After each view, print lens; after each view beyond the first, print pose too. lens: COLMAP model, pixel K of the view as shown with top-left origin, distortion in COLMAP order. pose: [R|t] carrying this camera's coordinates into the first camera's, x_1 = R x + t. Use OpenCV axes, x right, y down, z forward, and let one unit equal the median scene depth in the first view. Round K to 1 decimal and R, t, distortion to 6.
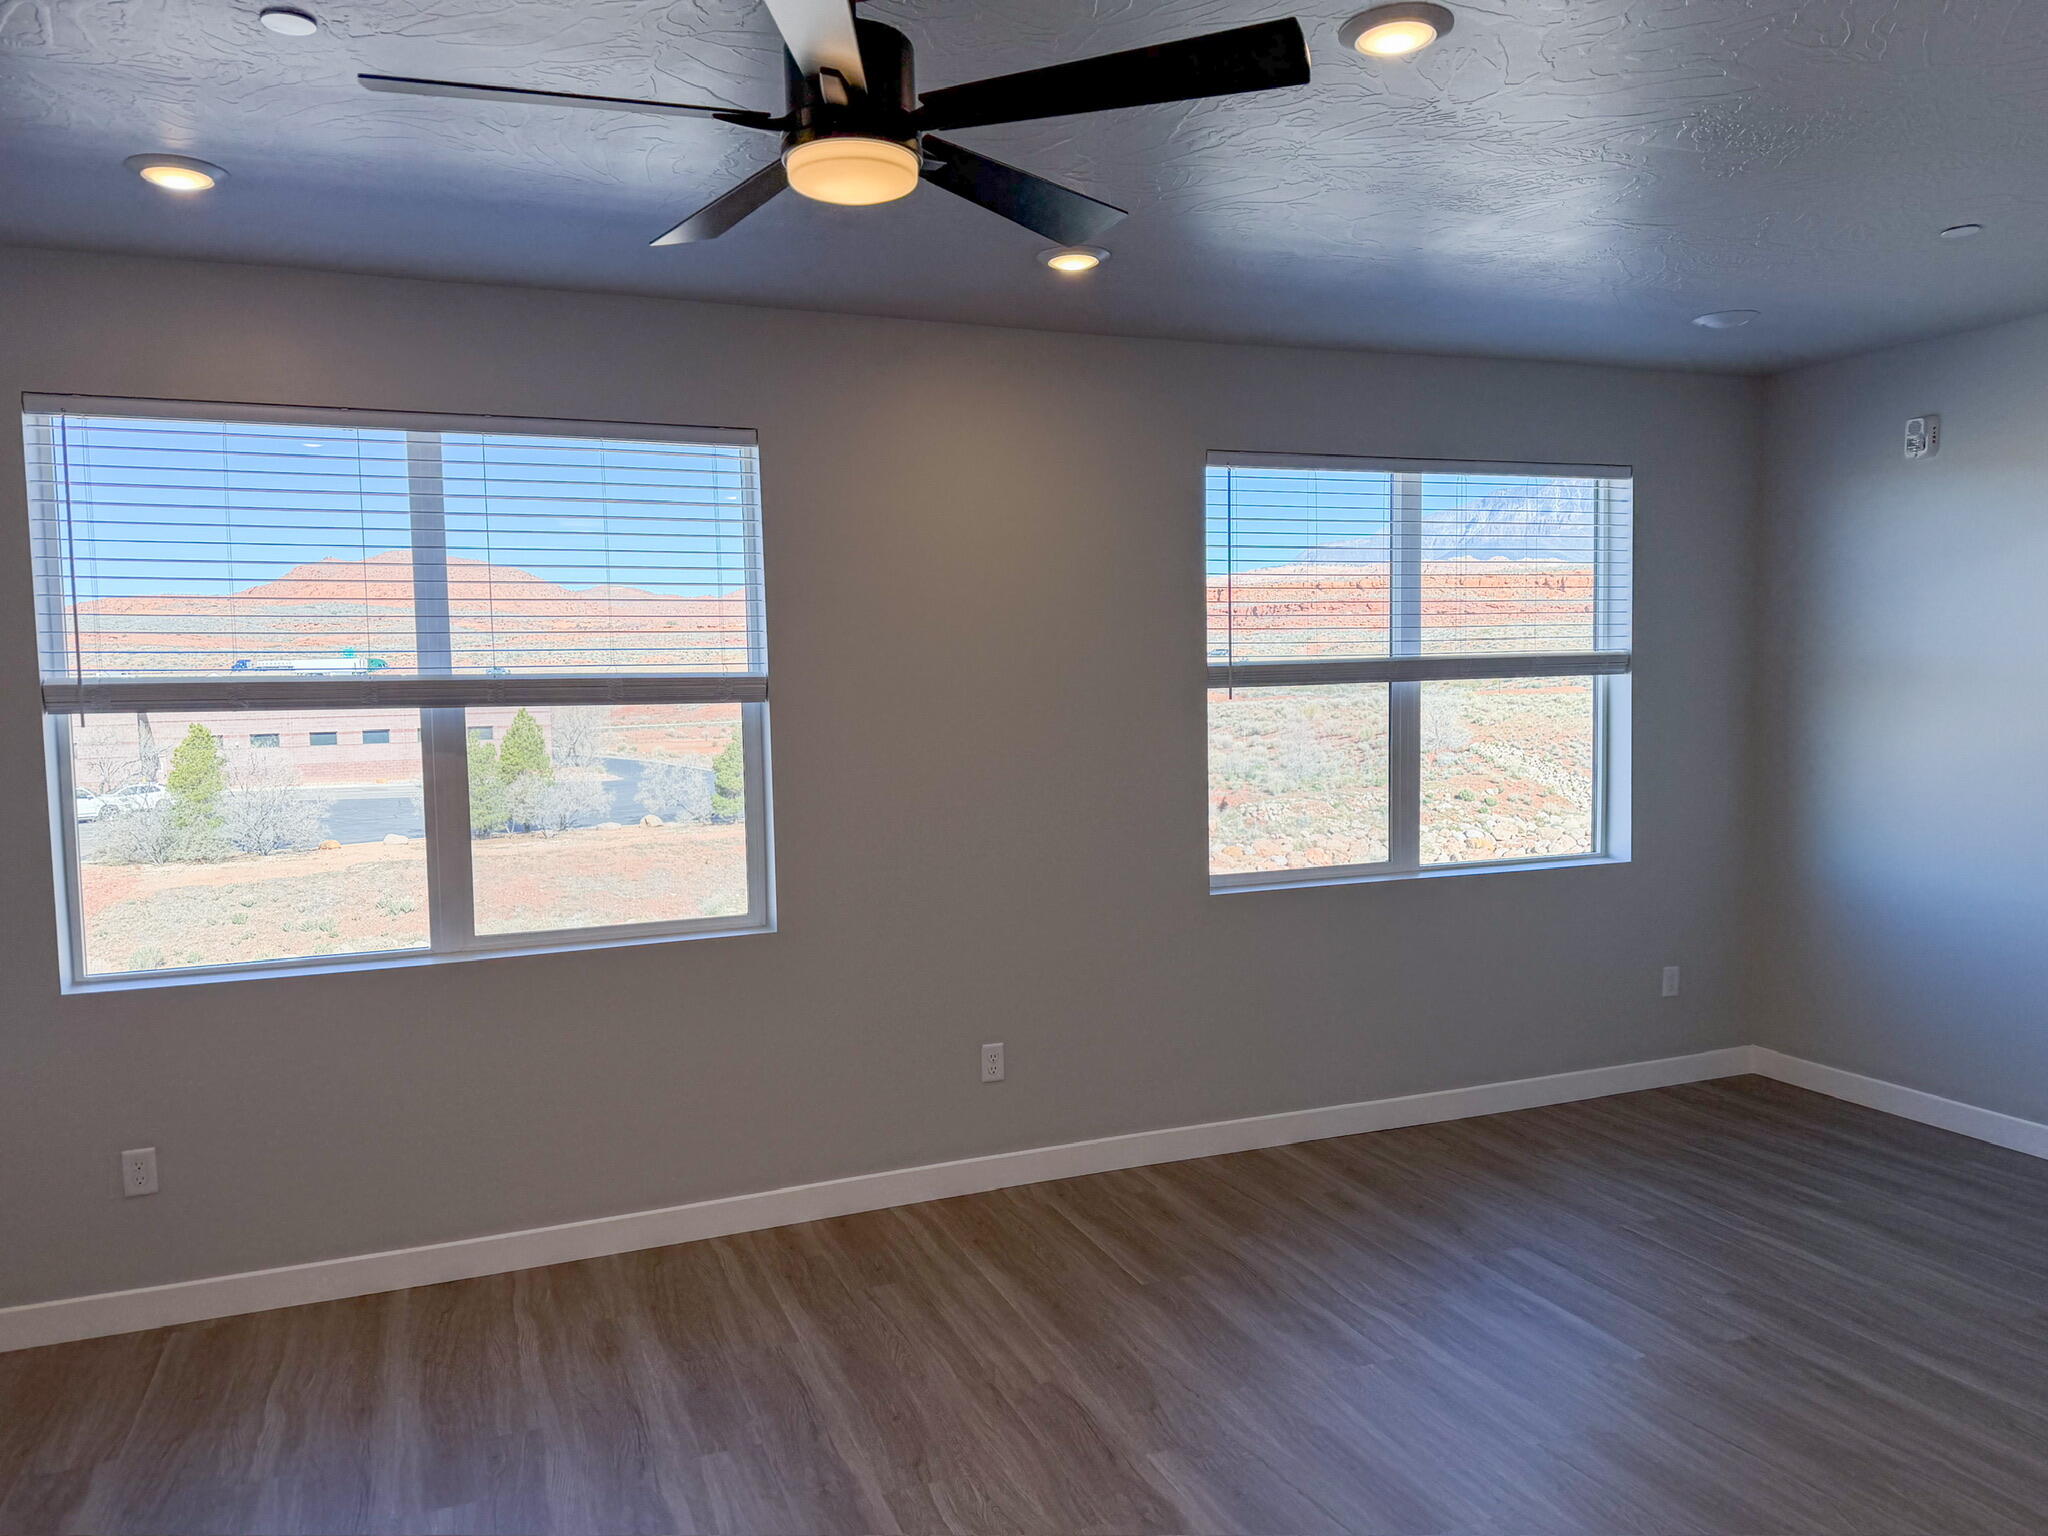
lens RADIAL K [[1434.8, 0, 1013.2], [0, 1434.8, 767.2], [0, 0, 1]] dist [0.023823, -0.009895]
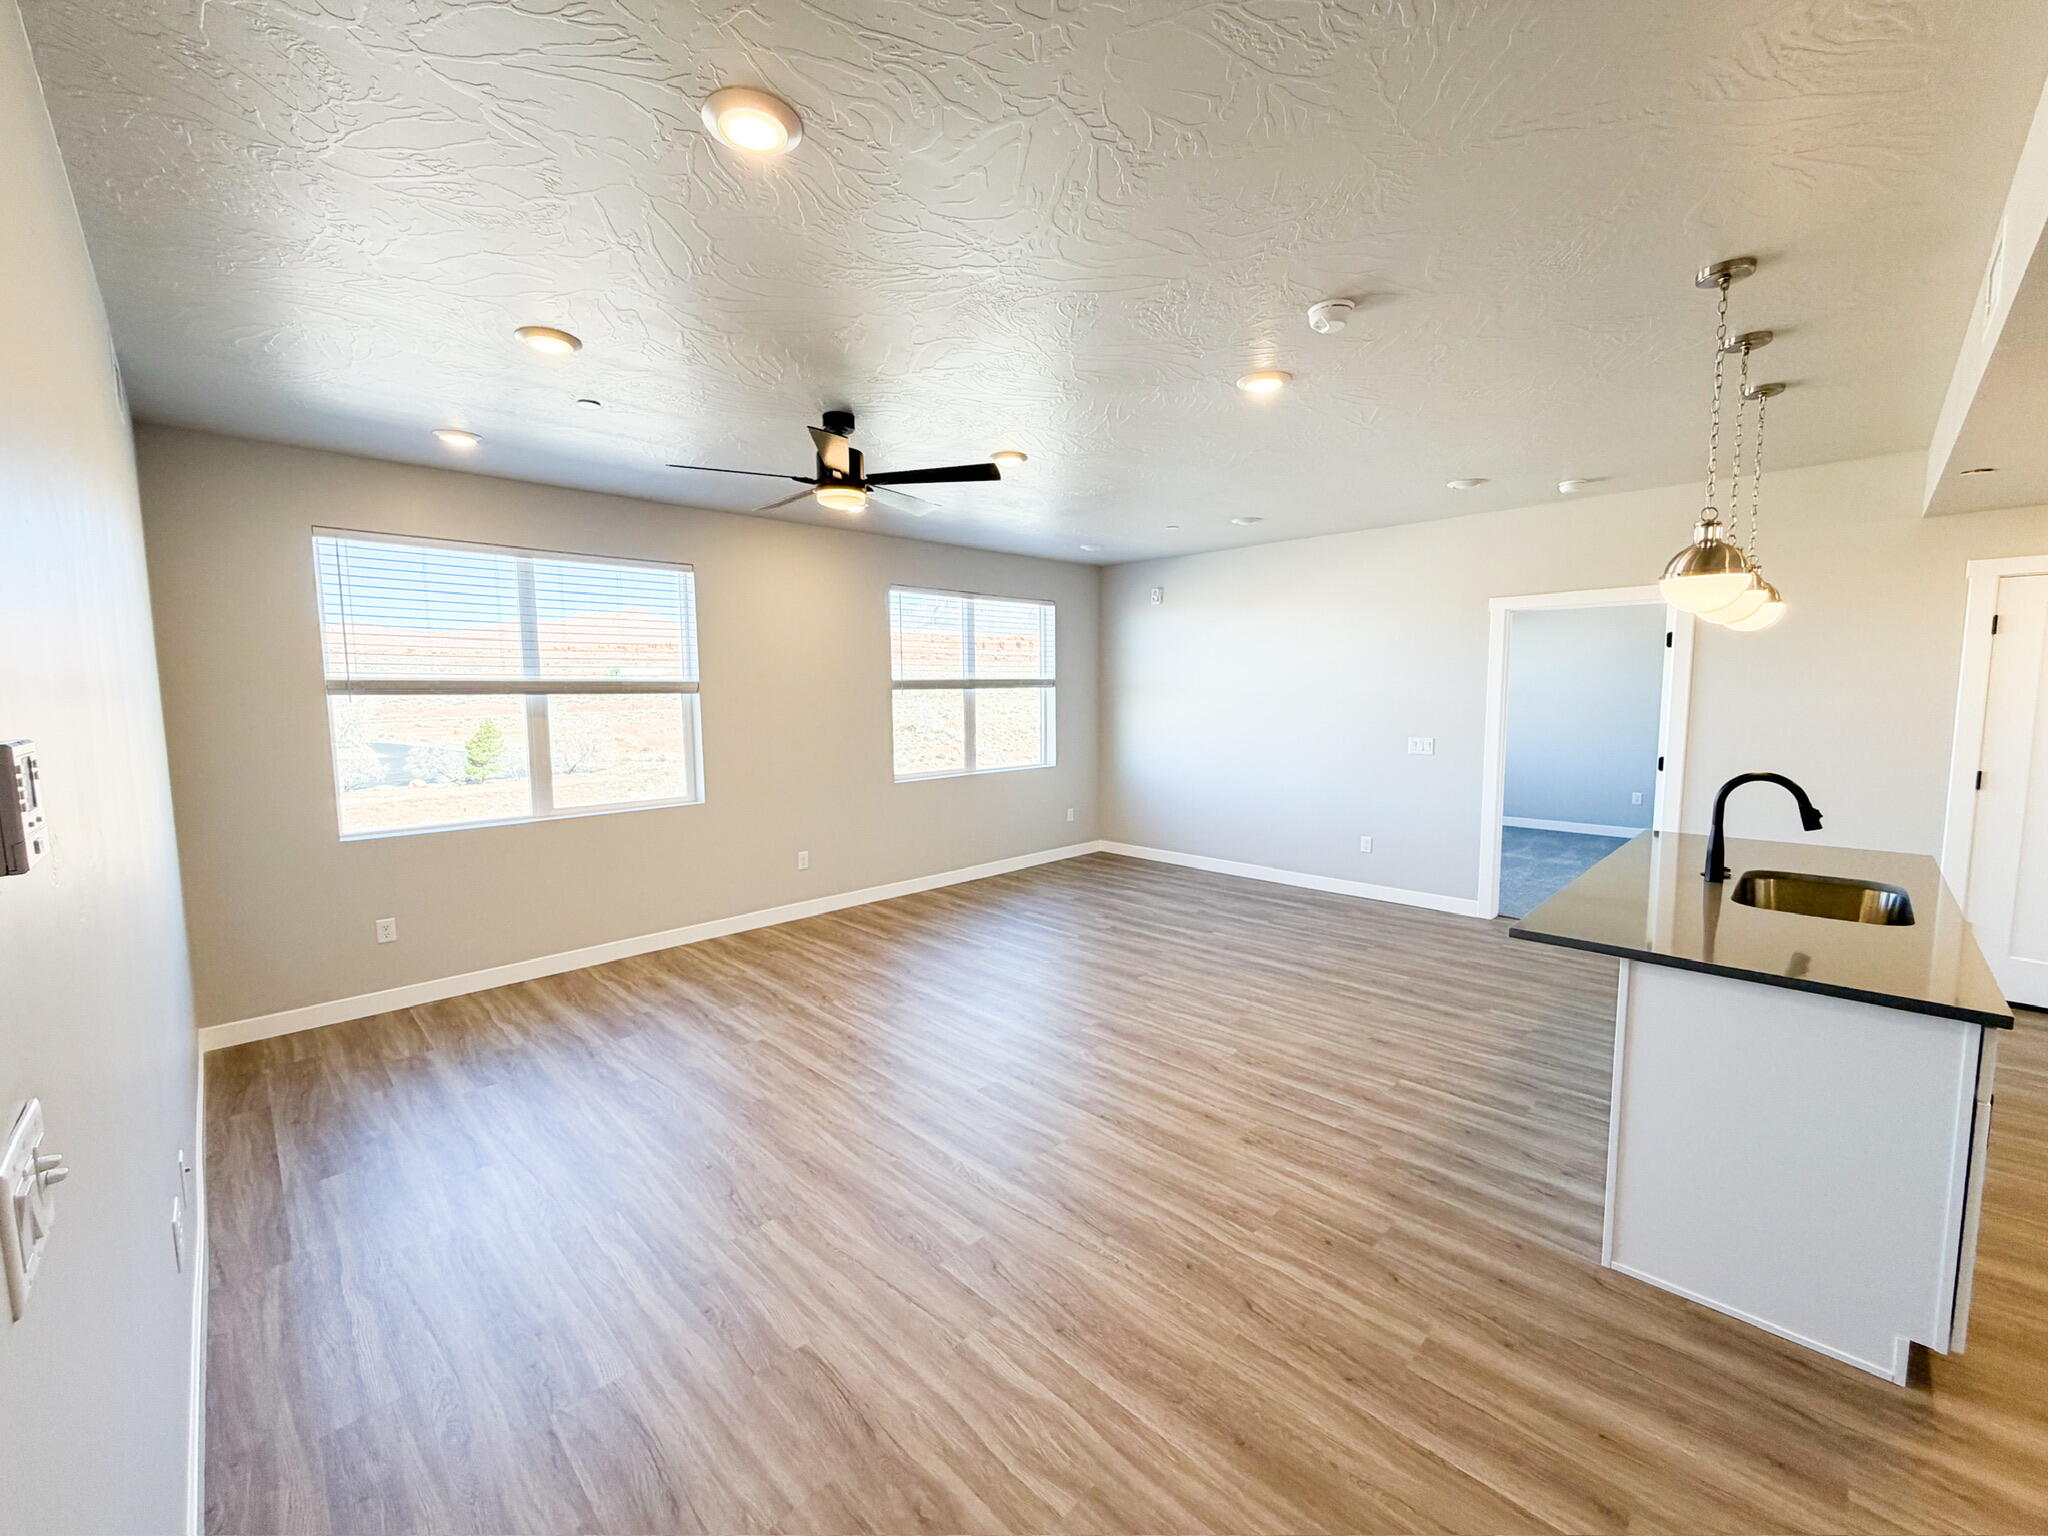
lens RADIAL K [[821.5, 0, 1030.5], [0, 821.5, 768.8], [0, 0, 1]] dist [0.003772, 0.000315]
pose [[0.915685, -0.026607, 0.401015, -0.213860], [0.014036, 0.999315, 0.034252, 0.030003], [-0.401651, -0.025736, 0.915431, -0.315400]]
